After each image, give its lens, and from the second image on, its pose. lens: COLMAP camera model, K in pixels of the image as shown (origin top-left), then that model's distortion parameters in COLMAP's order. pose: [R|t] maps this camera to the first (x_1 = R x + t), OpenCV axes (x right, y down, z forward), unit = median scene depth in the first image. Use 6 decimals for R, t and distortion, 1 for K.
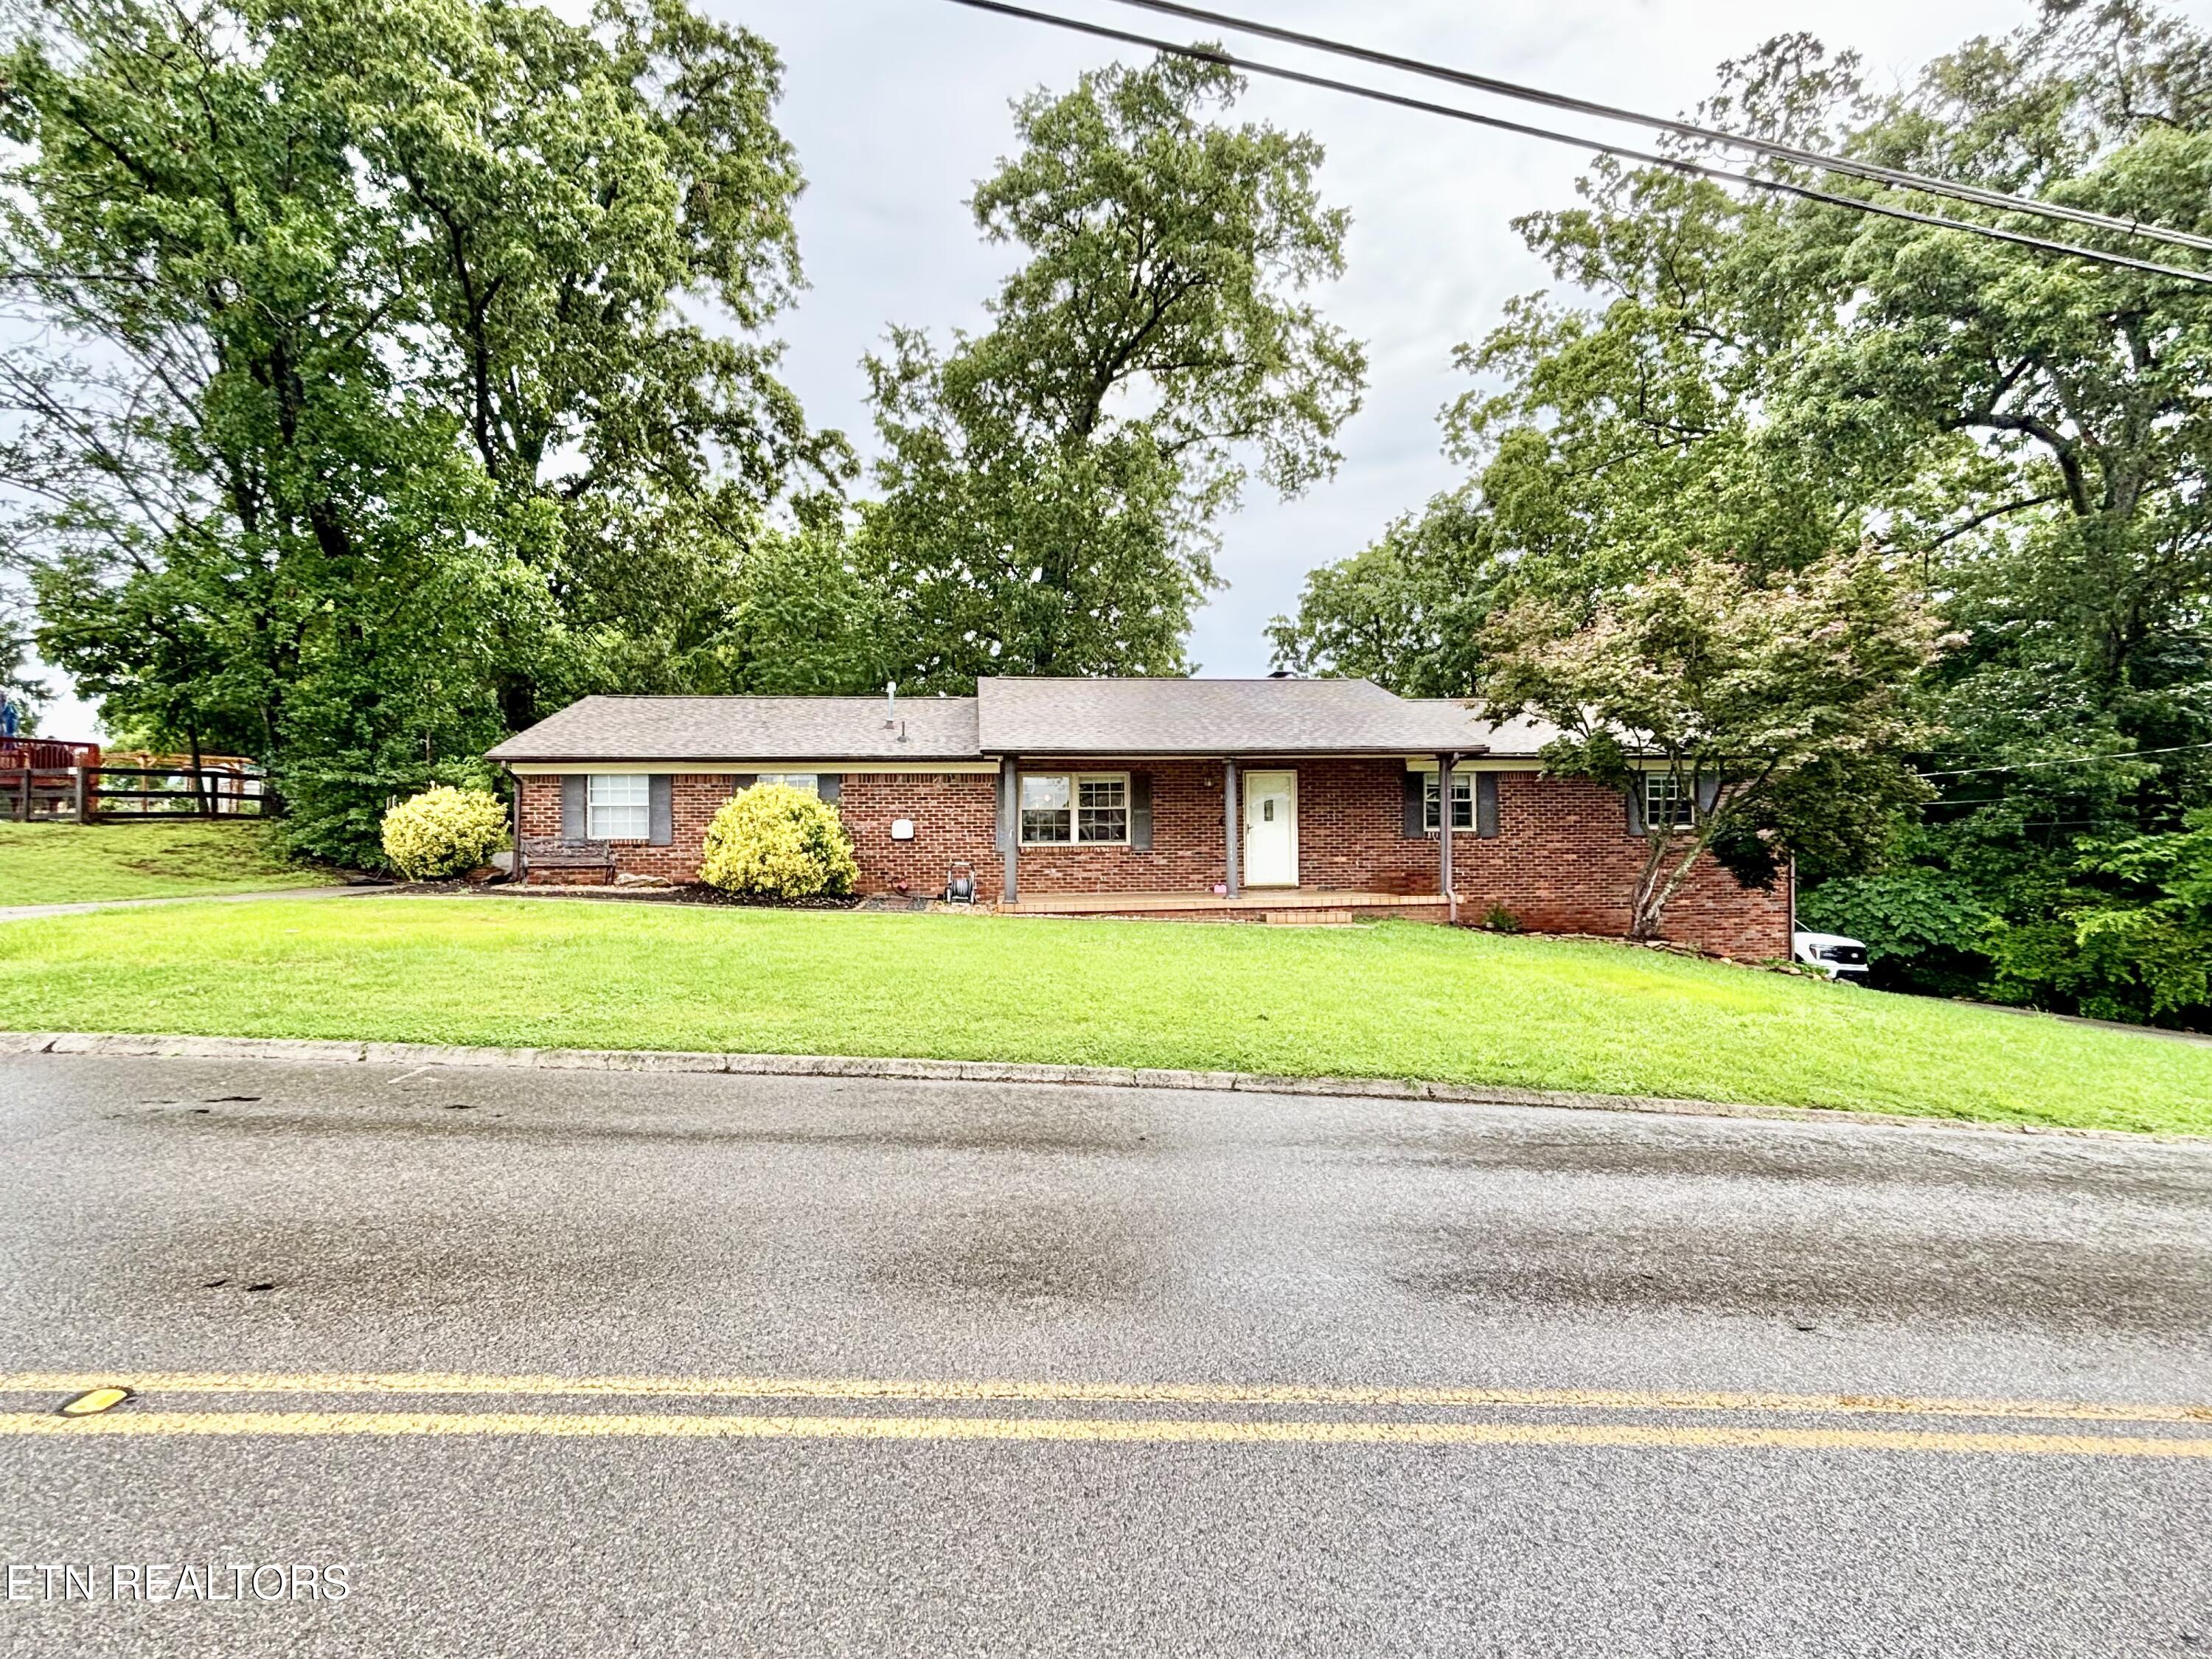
lens RADIAL K [[1100.9, 0, 1105.8], [0, 1100.9, 823.0], [0, 0, 1]] dist [0.011332, 0.000239]
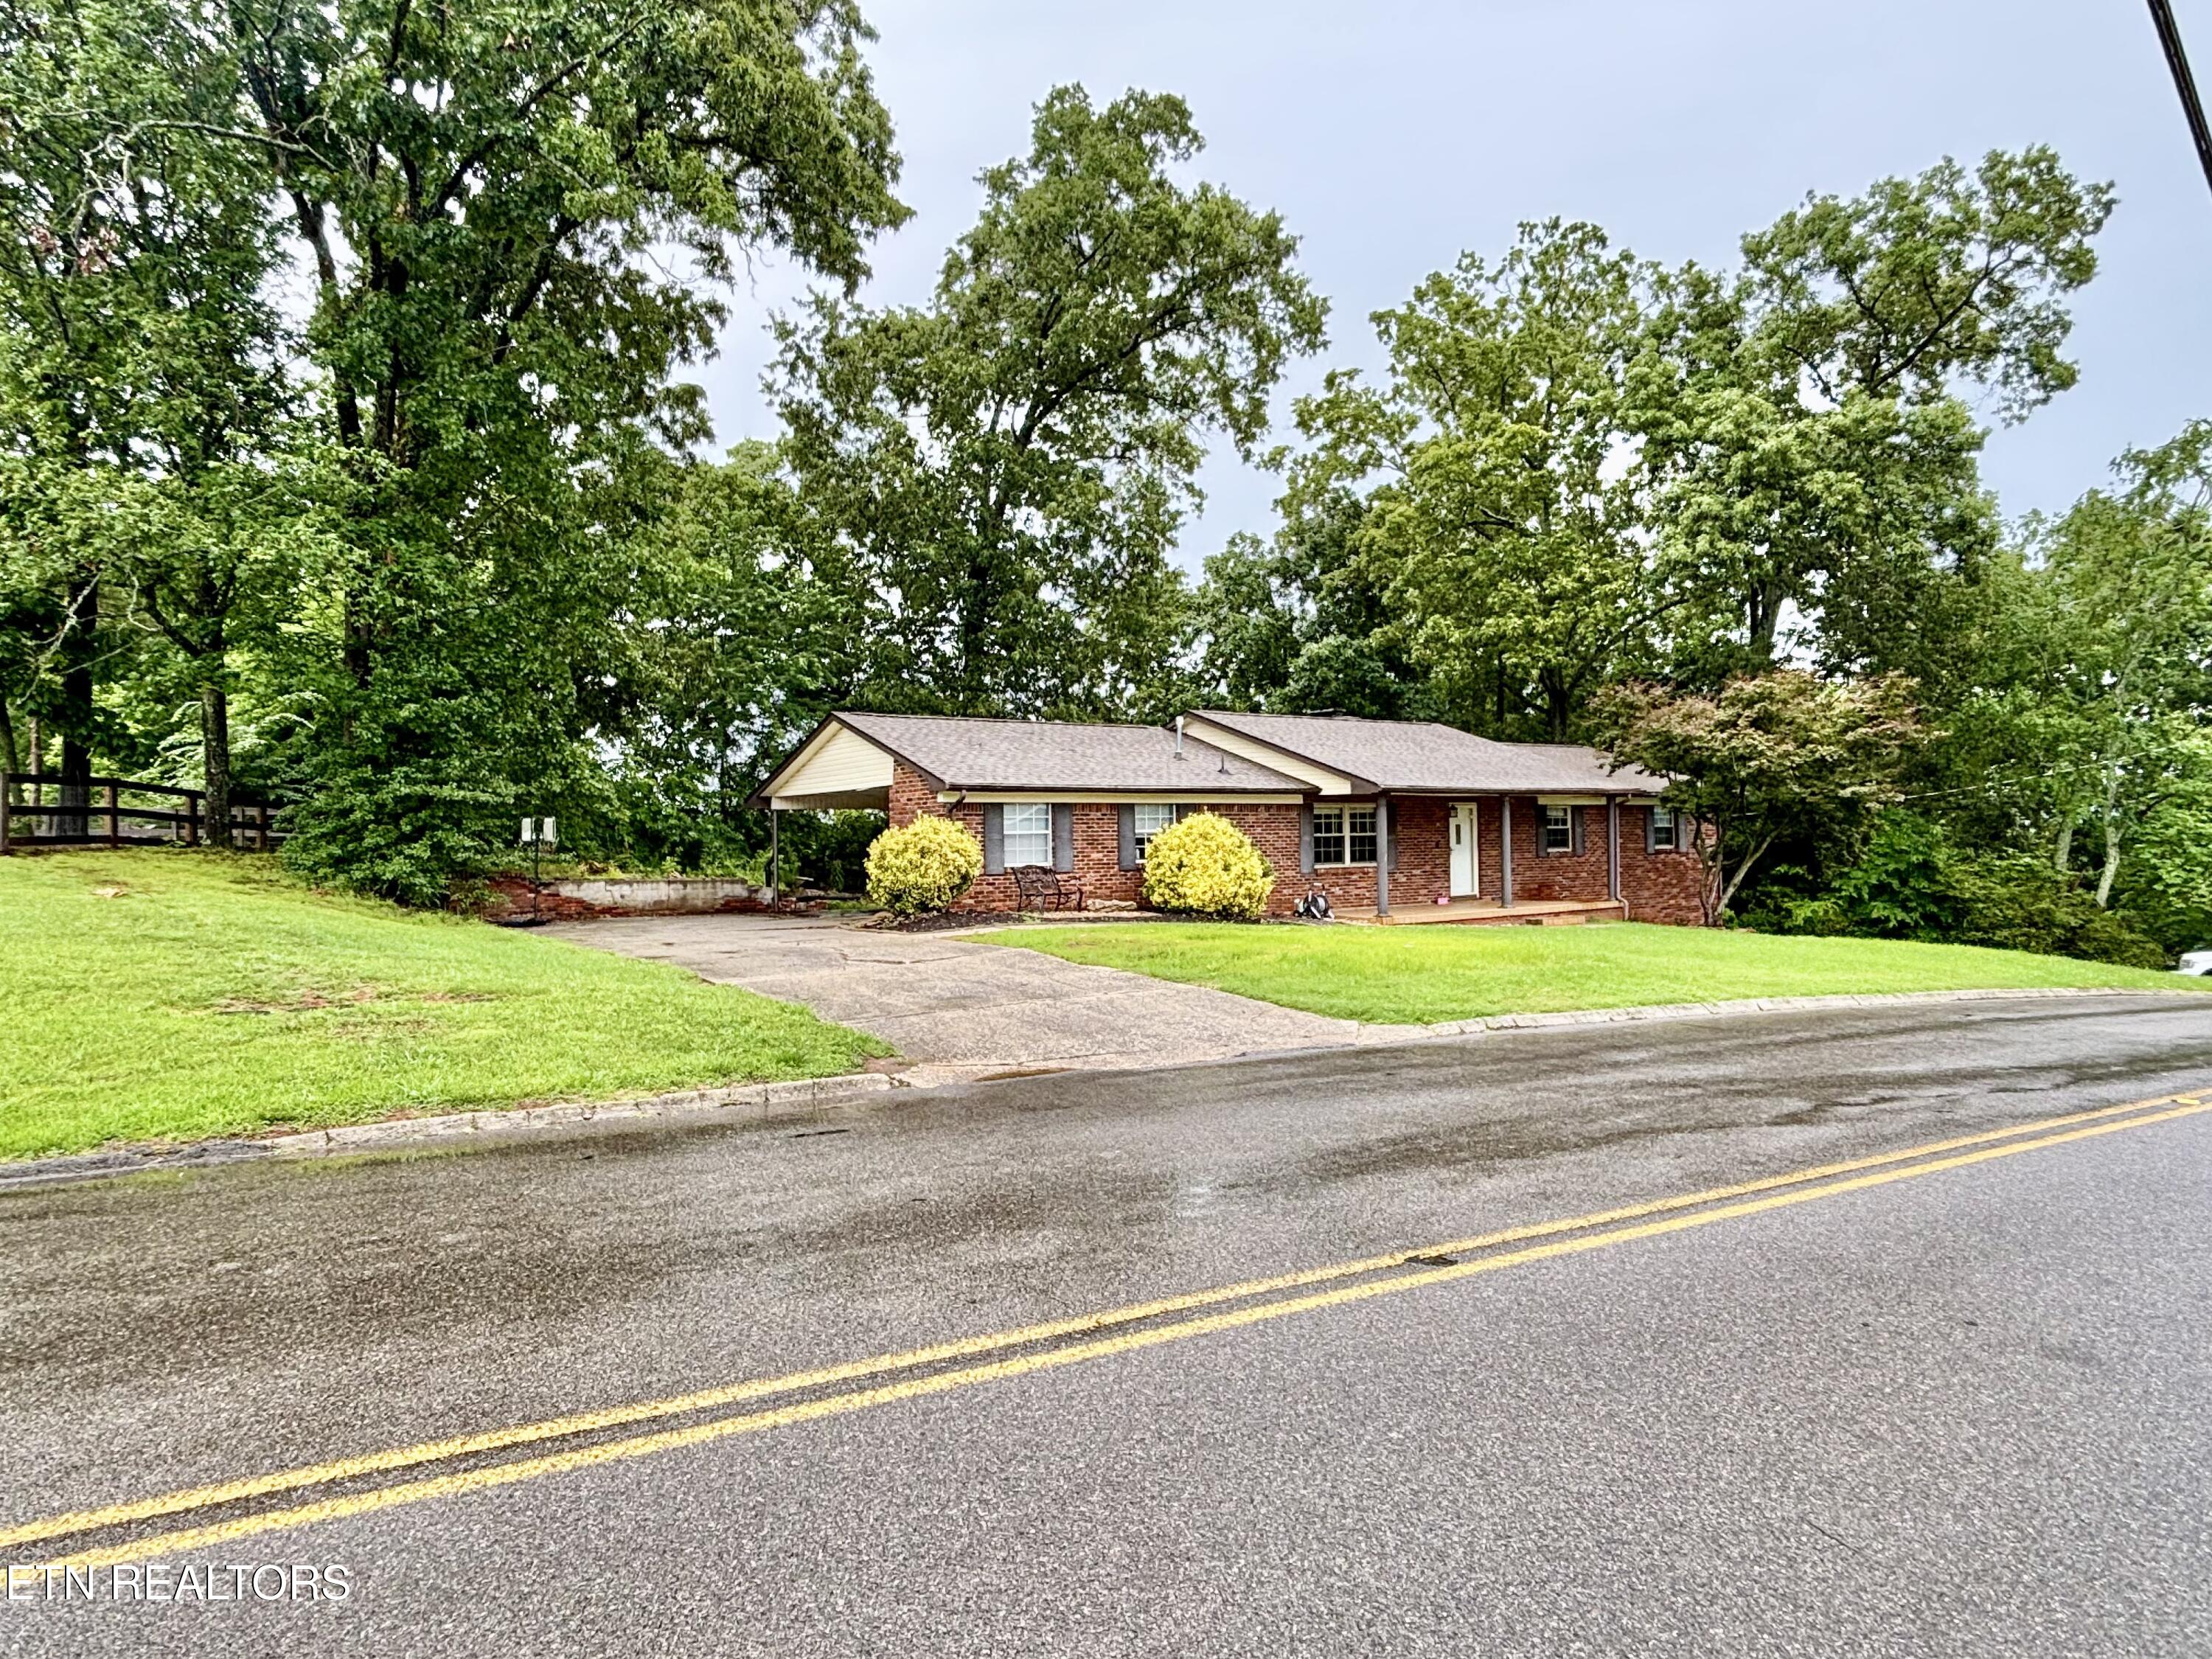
lens RADIAL K [[1271.9, 0, 1106.0], [0, 1271.9, 829.5], [0, 0, 1]] dist [0.080905, -0.109652]
pose [[0.881658, 0.000097, 0.471889, -0.701412], [0.000718, 0.999999, -0.001548, -0.013401], [-0.471889, 0.001704, 0.881656, -0.058519]]
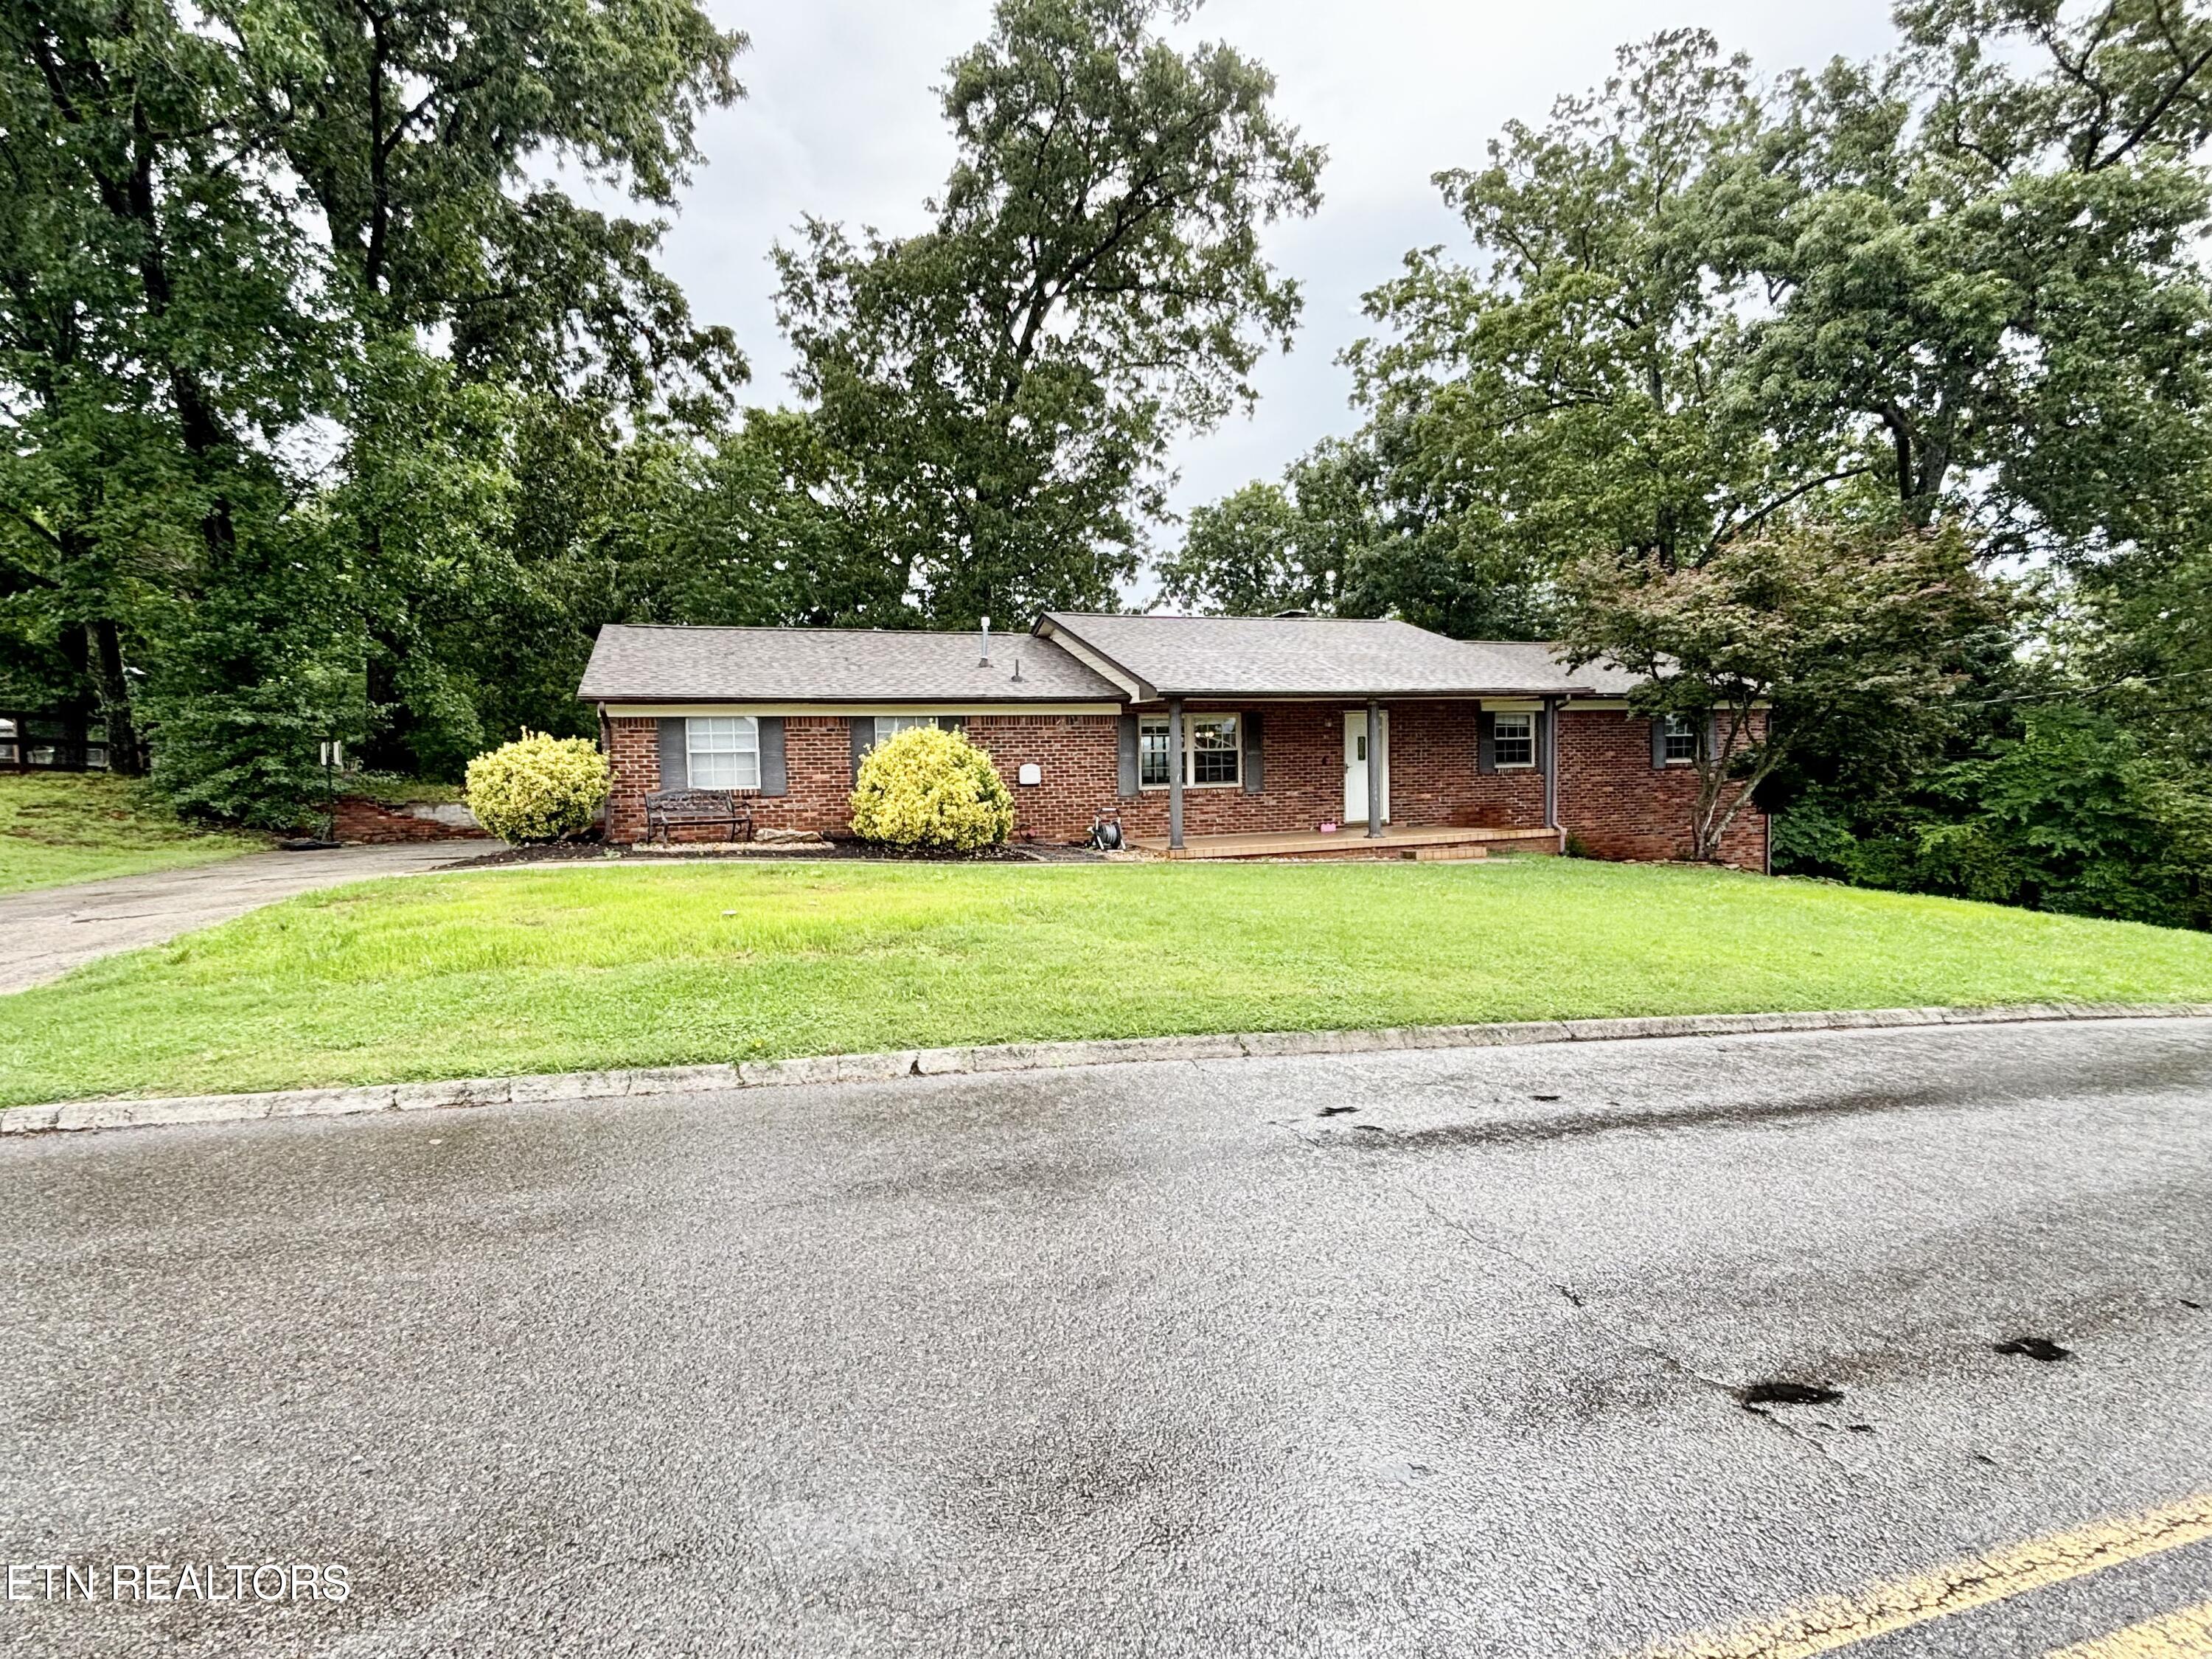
lens RADIAL K [[1101.9, 0, 1108.4], [0, 1101.9, 821.0], [0, 0, 1]] dist [0.008860, 0.000003]
pose [[0.971604, -0.025086, 0.235281, -0.262662], [0.011001, 0.998078, 0.060988, -0.008513], [-0.236359, -0.056668, 0.970012, 0.043688]]
